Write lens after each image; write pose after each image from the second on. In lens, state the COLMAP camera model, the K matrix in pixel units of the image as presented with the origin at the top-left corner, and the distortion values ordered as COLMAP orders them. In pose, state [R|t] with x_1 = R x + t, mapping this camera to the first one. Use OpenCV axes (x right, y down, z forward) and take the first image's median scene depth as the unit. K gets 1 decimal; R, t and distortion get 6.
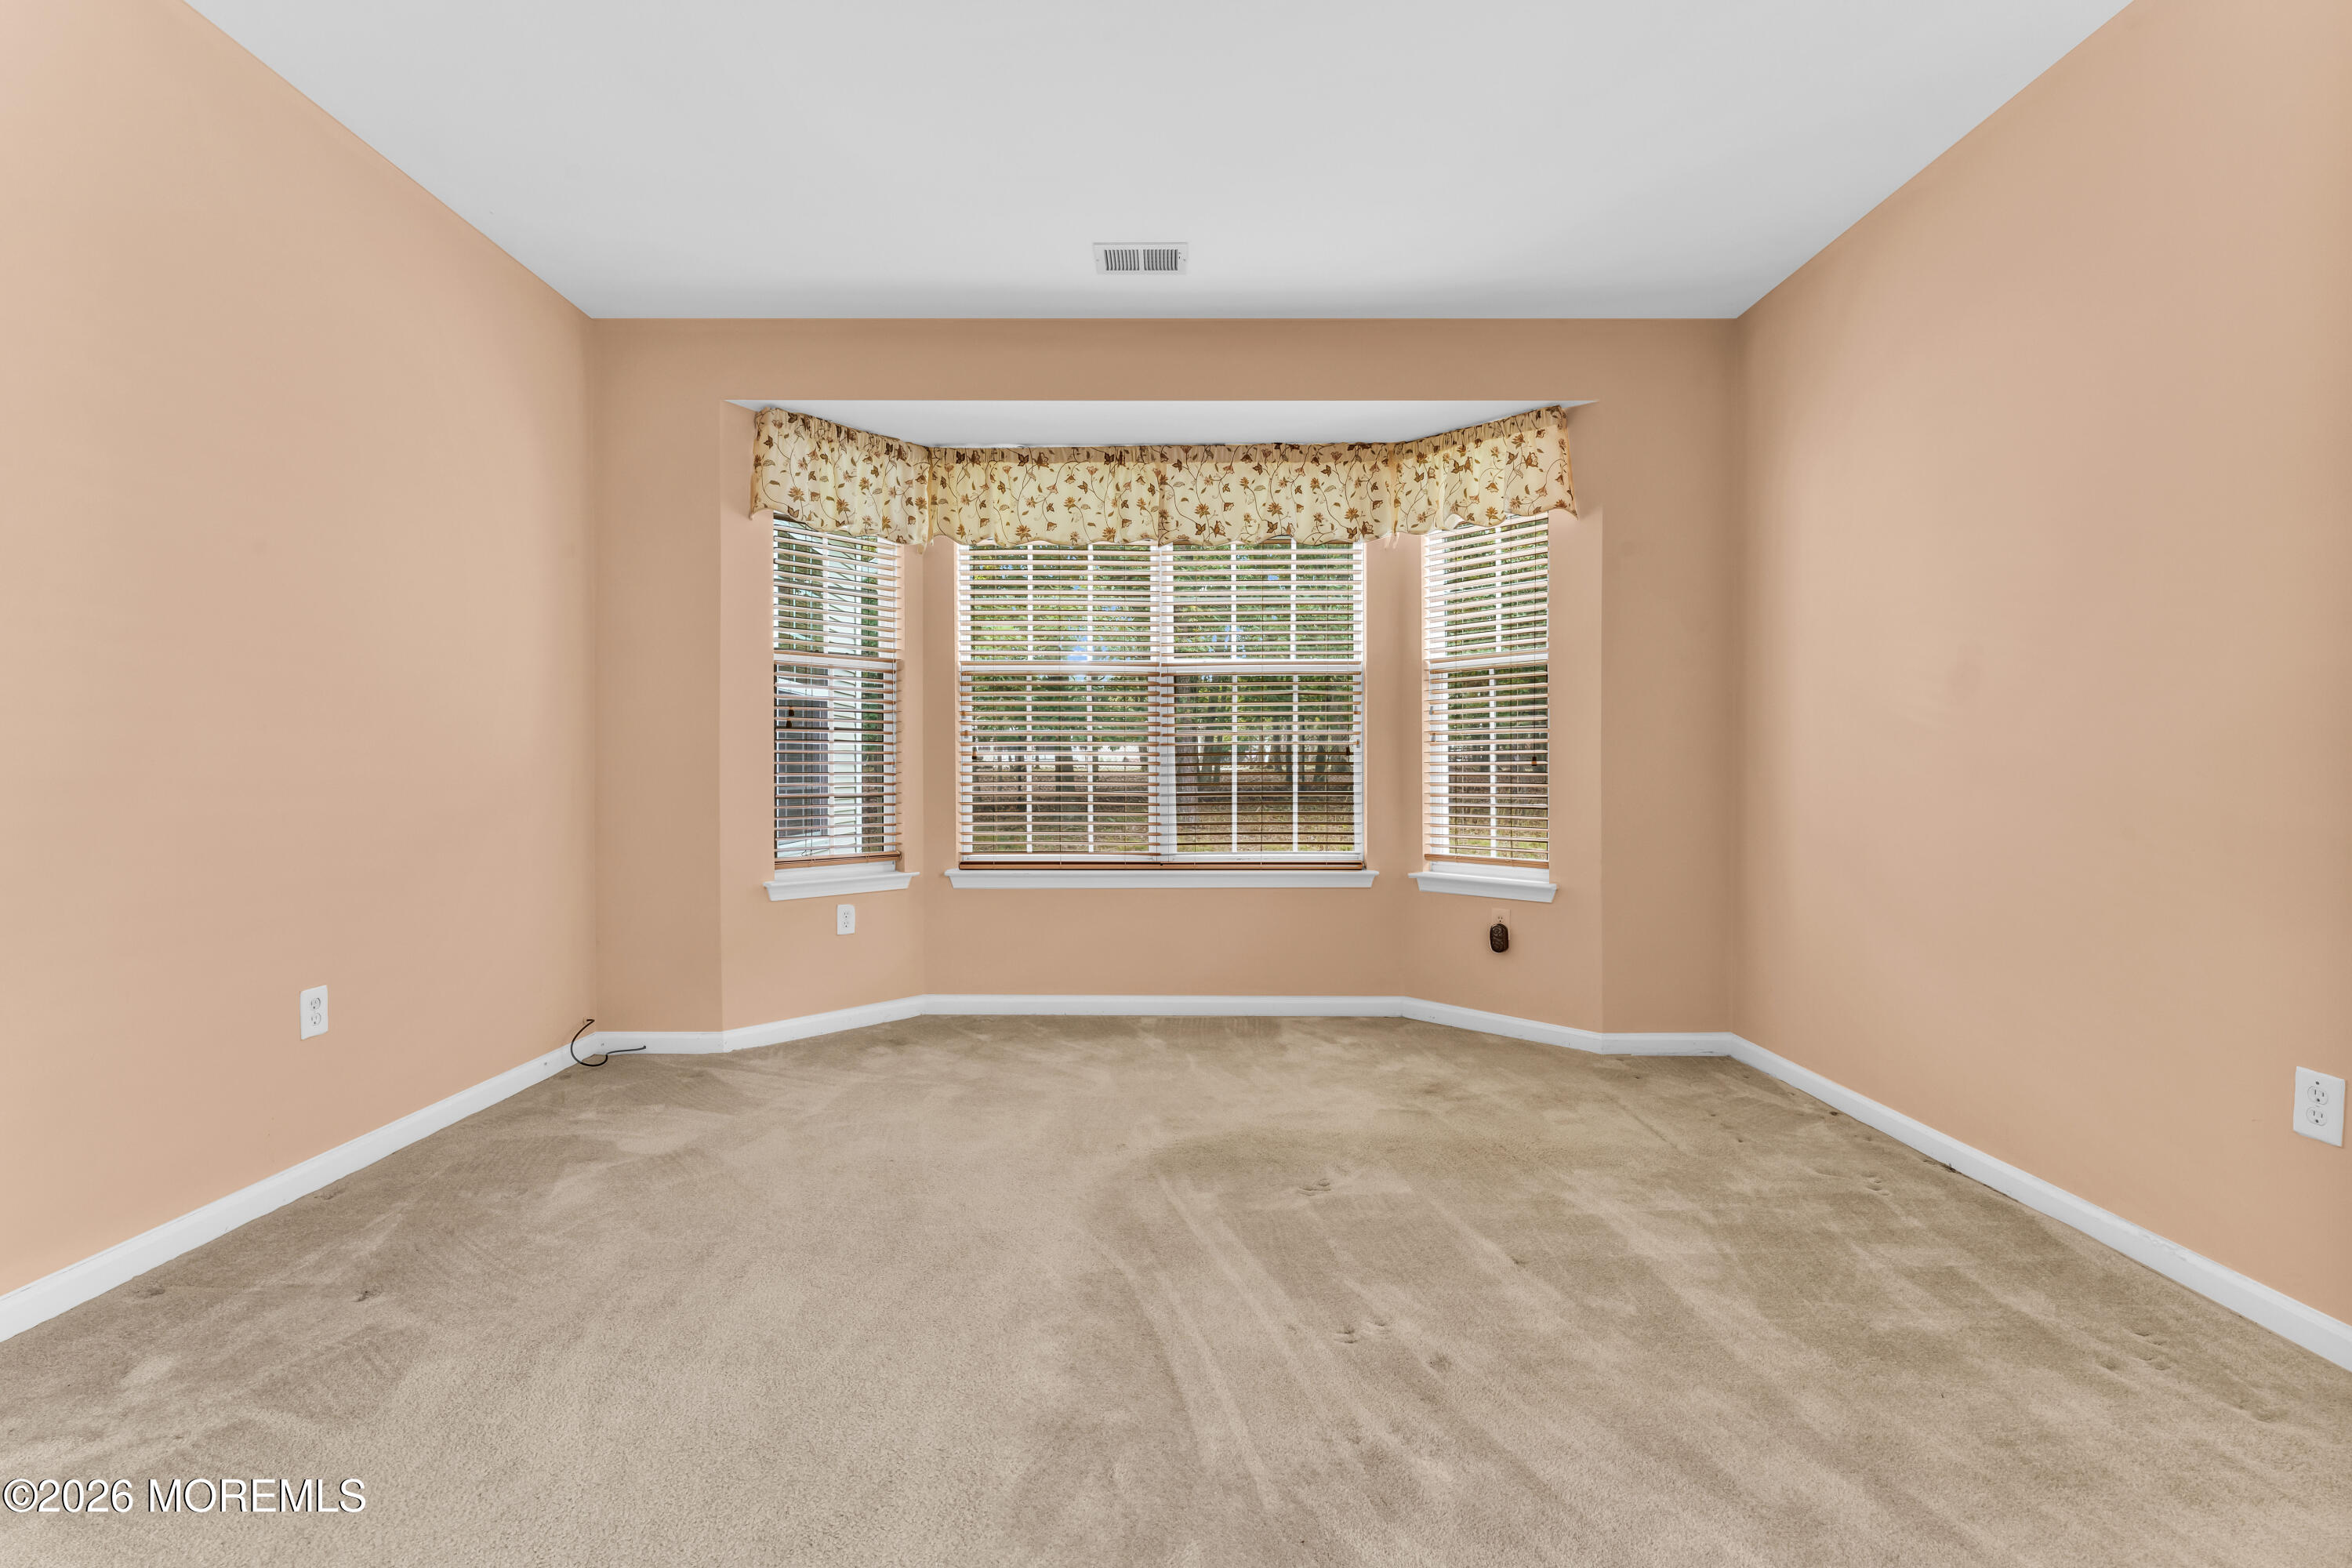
lens RADIAL K [[1037.3, 0, 1184.0], [0, 1037.3, 779.6], [0, 0, 1]] dist [-0.000821, -0.000179]
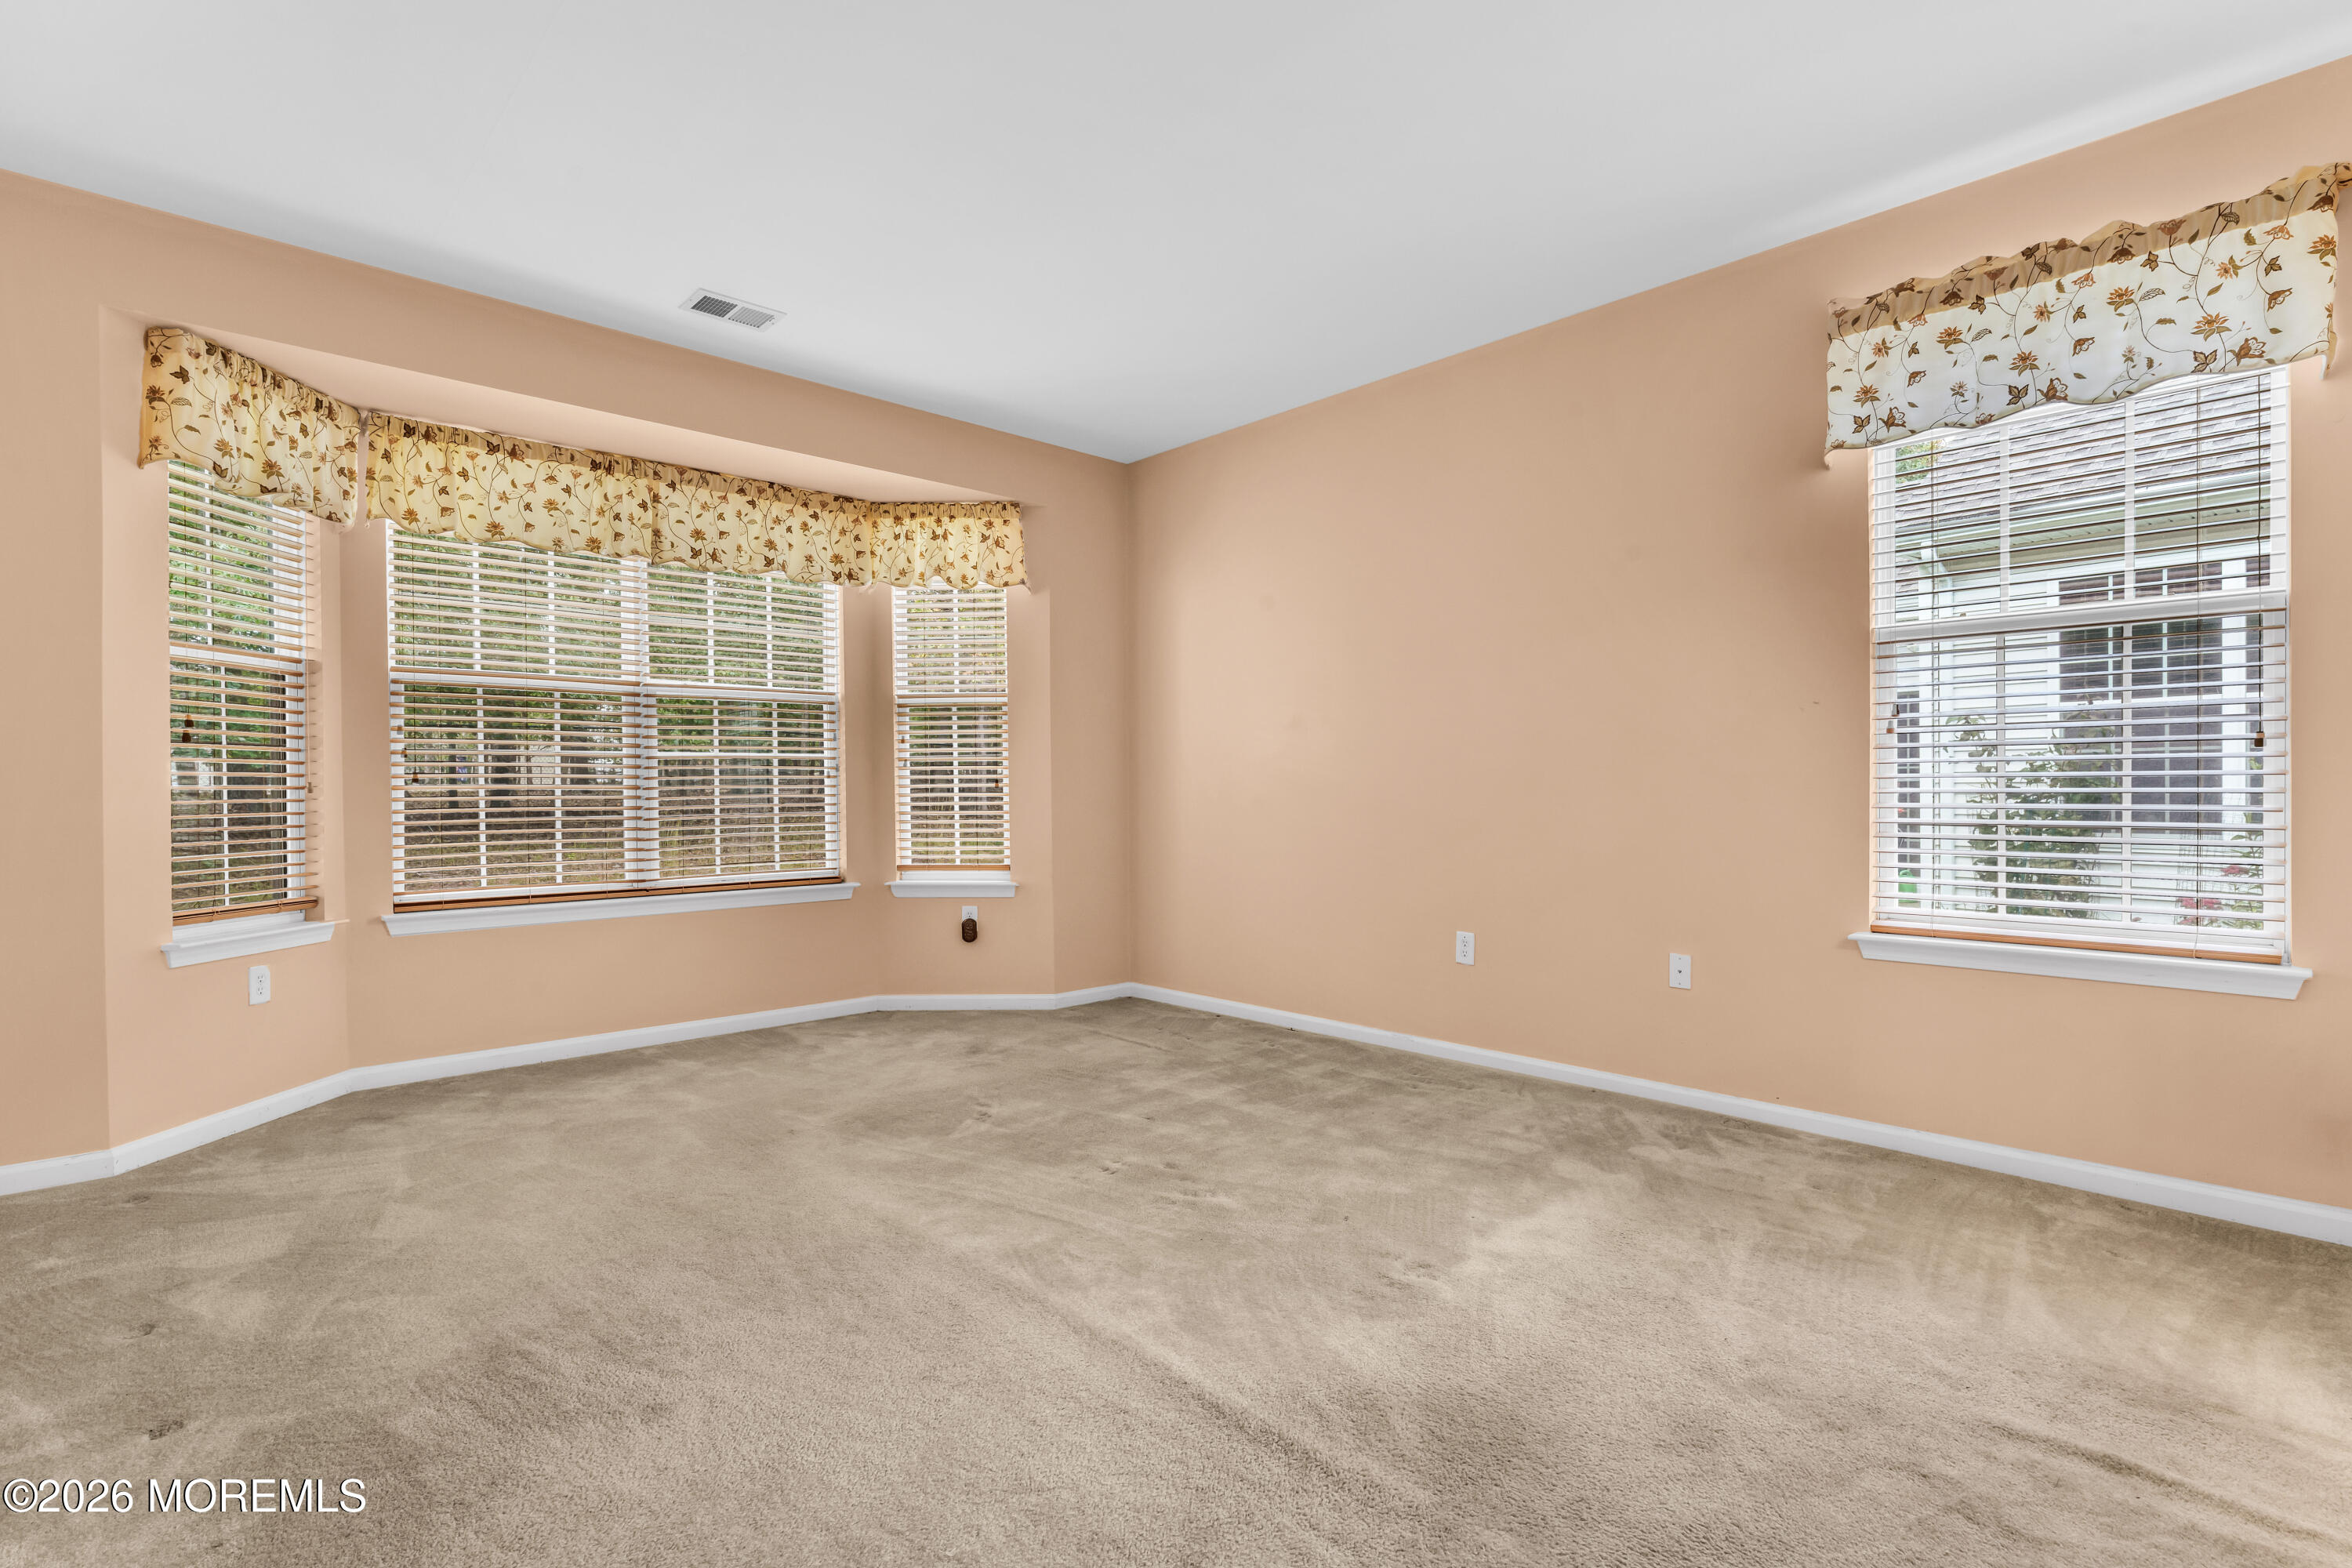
lens RADIAL K [[1151.2, 0, 1177.5], [0, 1151.2, 788.5], [0, 0, 1]] dist [-0.003183, 0.000774]
pose [[0.714734, -0.004903, 0.699379, -0.460379], [0.012628, 0.999903, -0.005895, -0.001297], [-0.699283, 0.013045, 0.714726, -0.128479]]
